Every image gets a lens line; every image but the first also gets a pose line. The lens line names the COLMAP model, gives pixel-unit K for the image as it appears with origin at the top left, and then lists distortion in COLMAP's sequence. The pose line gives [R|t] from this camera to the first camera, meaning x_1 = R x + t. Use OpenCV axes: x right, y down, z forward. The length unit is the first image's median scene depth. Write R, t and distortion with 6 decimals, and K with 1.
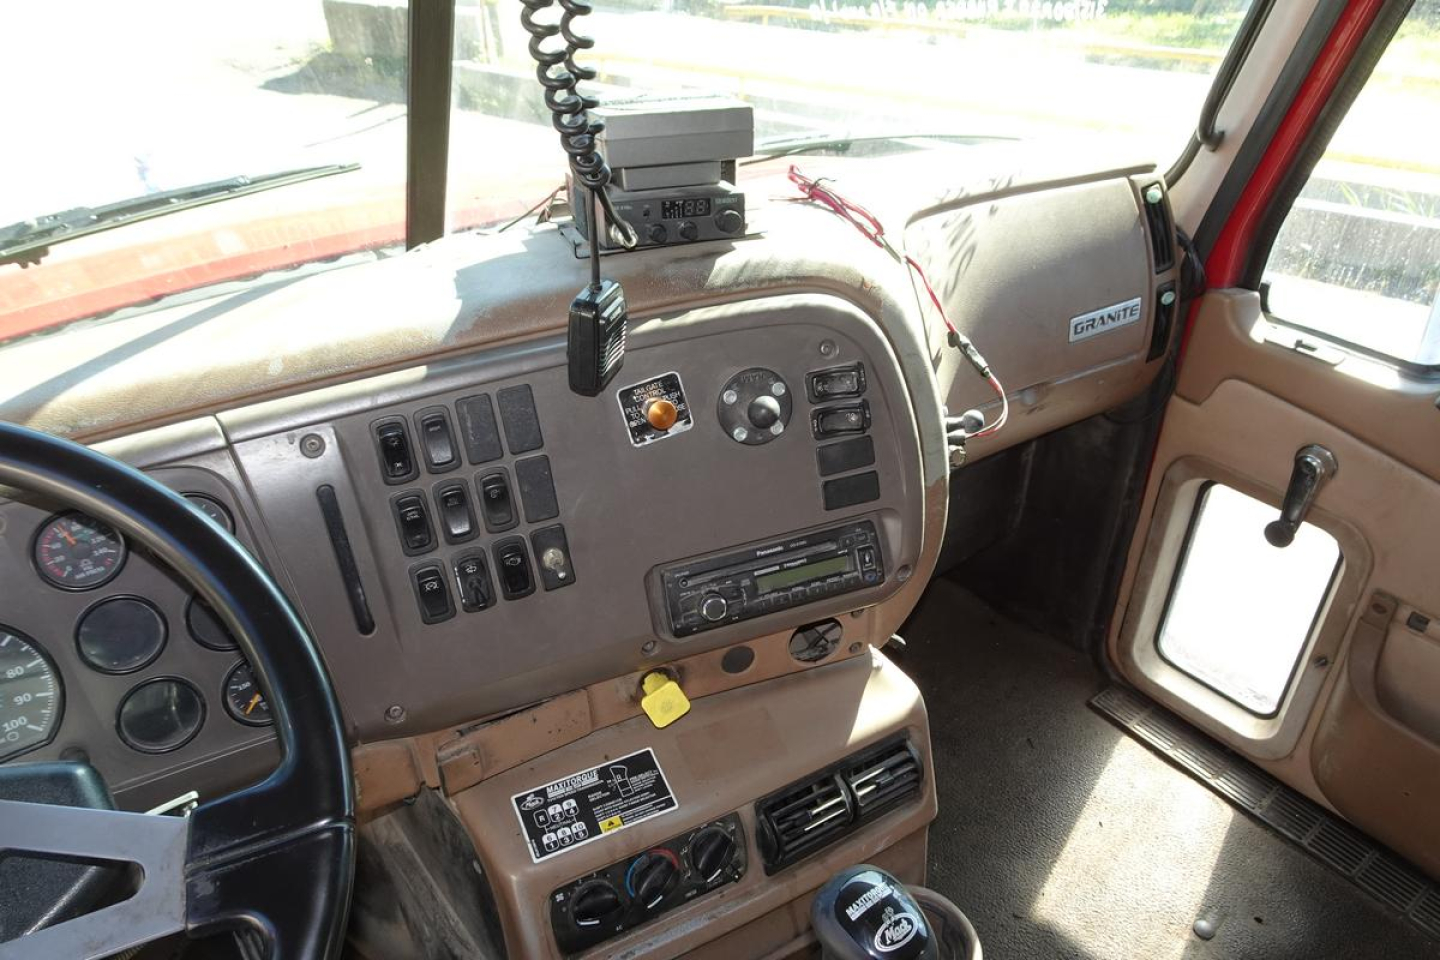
lens RADIAL K [[1032.8, 0, 730.2], [0, 1032.8, 483.5], [0, 0, 1]] dist [0.006017, 0.007676]
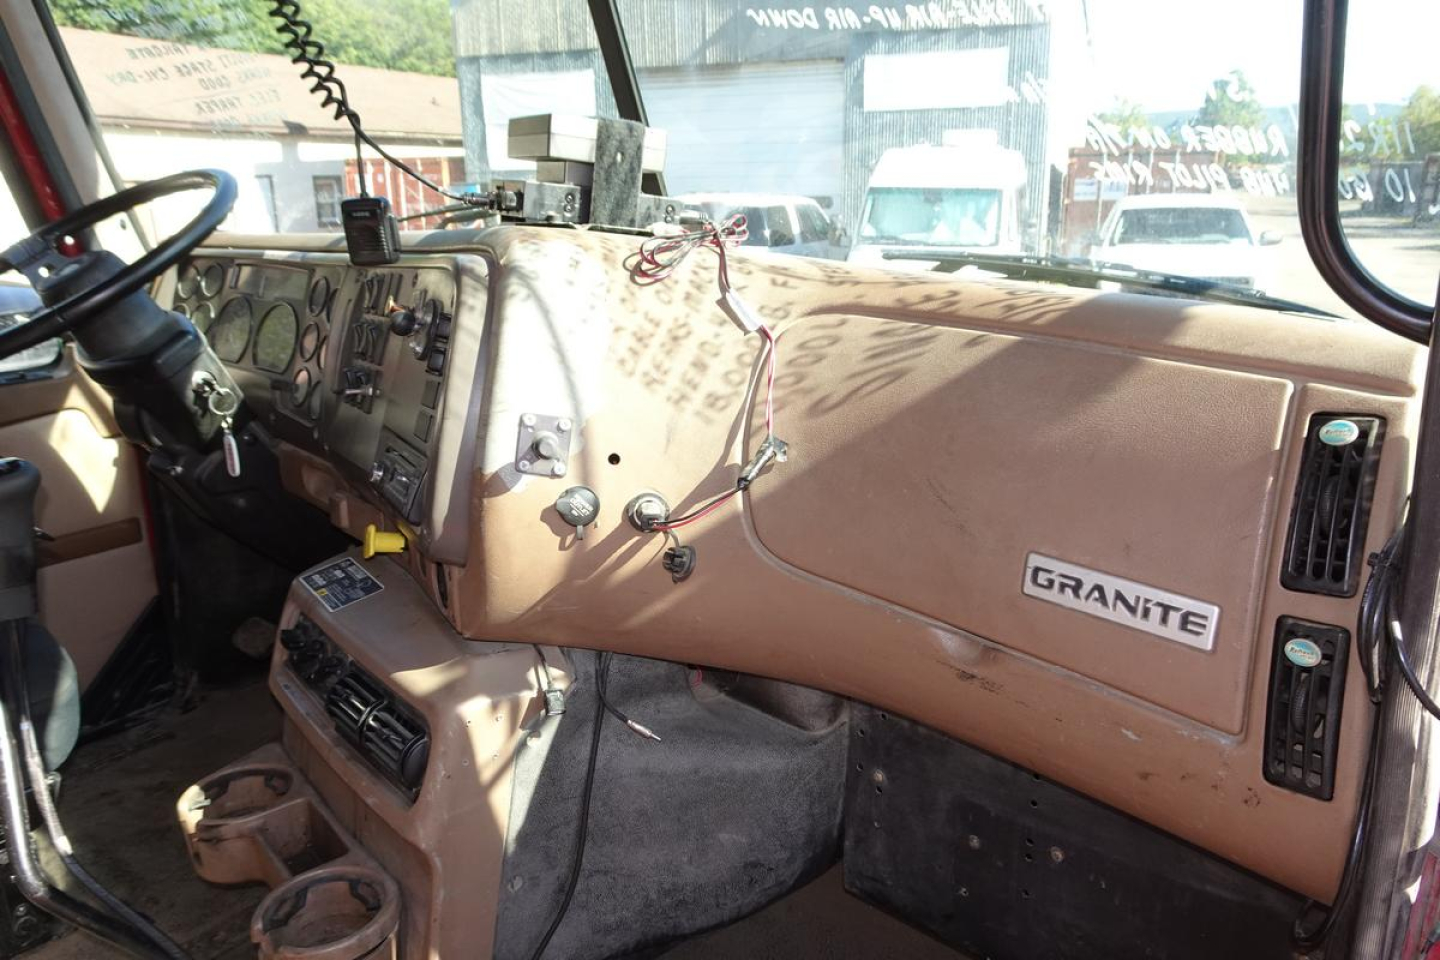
lens RADIAL K [[1031.8, 0, 720.0], [0, 1031.8, 480.0], [0, 0, 1]] dist [0.005137, 0.002385]
pose [[0.182562, 0.258475, -0.948610, 1.206856], [-0.544356, 0.830023, 0.121400, -0.239859], [0.818747, 0.494219, 0.292233, 0.934972]]
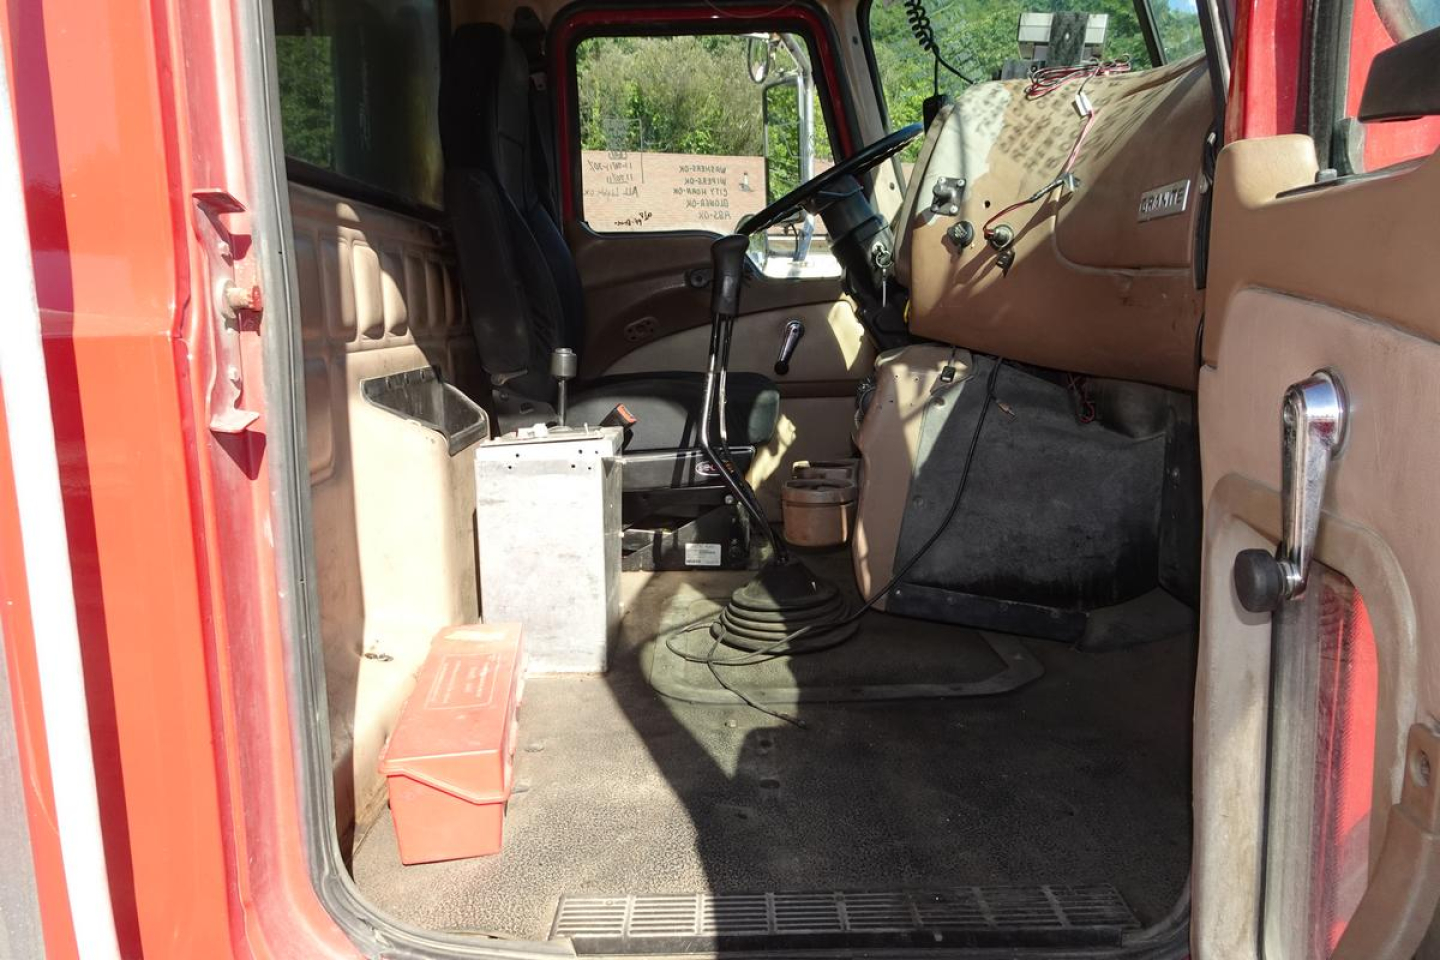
lens RADIAL K [[1031.8, 0, 720.0], [0, 1031.8, 480.0], [0, 0, 1]] dist [0.005137, 0.002385]
pose [[-0.614440, 0.119333, -0.779886, 1.798325], [-0.441231, 0.767484, 0.465063, -0.314568], [0.654047, 0.629864, -0.418920, 1.808053]]
